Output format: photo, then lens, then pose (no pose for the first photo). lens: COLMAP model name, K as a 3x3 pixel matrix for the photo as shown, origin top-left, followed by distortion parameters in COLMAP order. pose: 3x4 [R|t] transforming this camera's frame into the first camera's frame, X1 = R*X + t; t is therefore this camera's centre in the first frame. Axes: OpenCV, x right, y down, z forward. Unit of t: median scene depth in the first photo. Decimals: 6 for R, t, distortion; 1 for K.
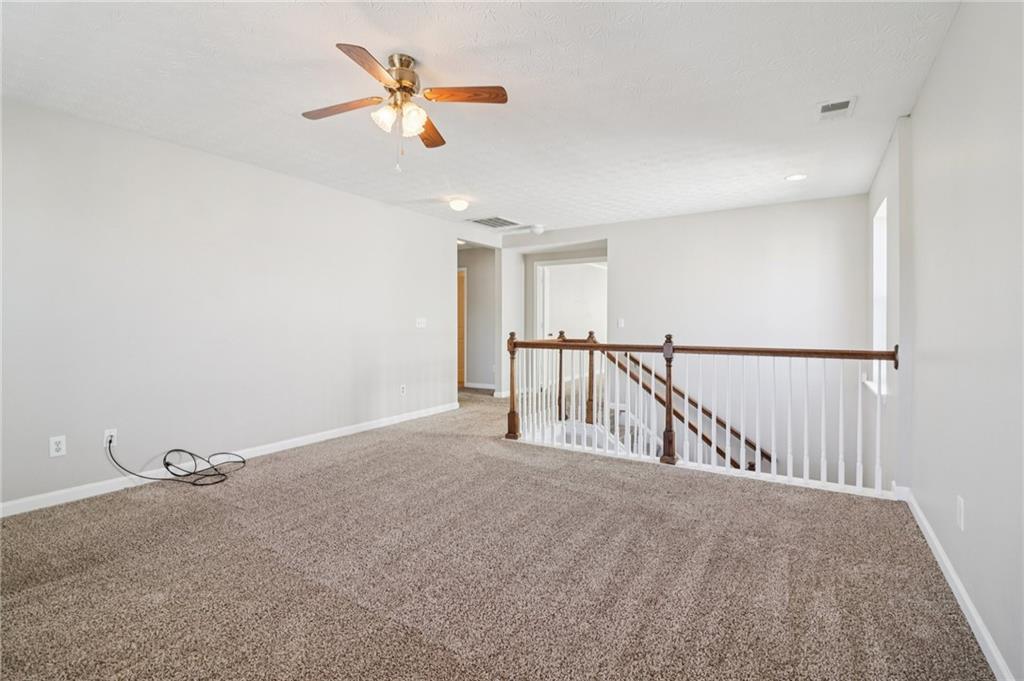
lens RADIAL K [[474.9, 0, 513.4], [0, 474.9, 324.1], [0, 0, 1]] dist [0.000778, -0.012705]
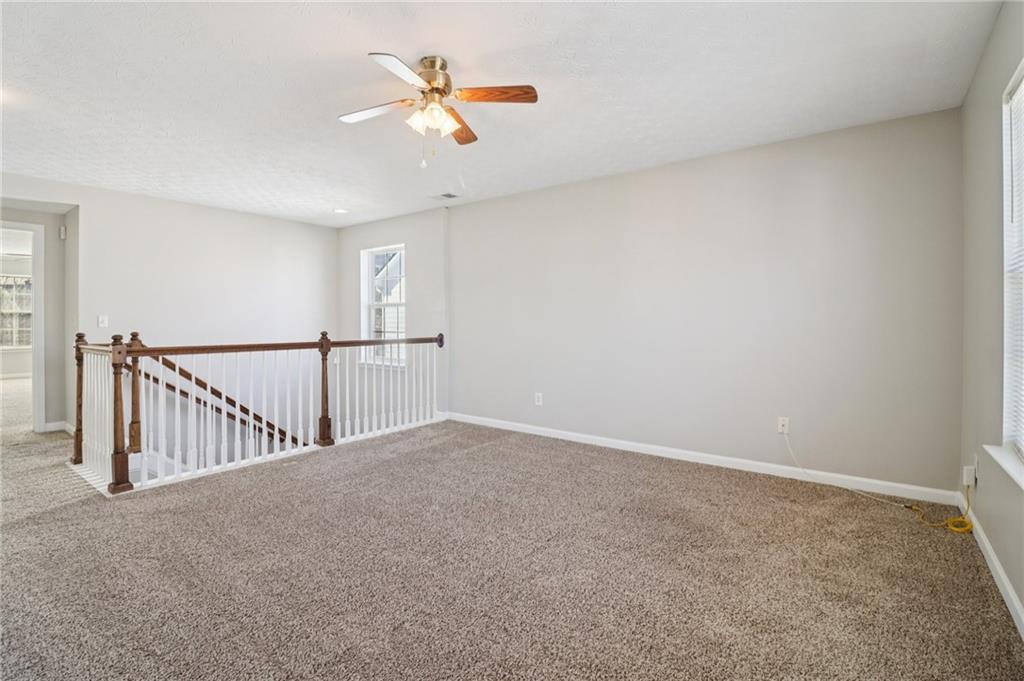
lens RADIAL K [[474.9, 0, 513.4], [0, 474.9, 324.1], [0, 0, 1]] dist [0.000778, -0.012705]
pose [[0.085747, -0.007969, 0.996285, -0.628326], [0.001901, 0.999967, 0.007835, -0.003210], [-0.996315, 0.001222, 0.085759, 0.378703]]
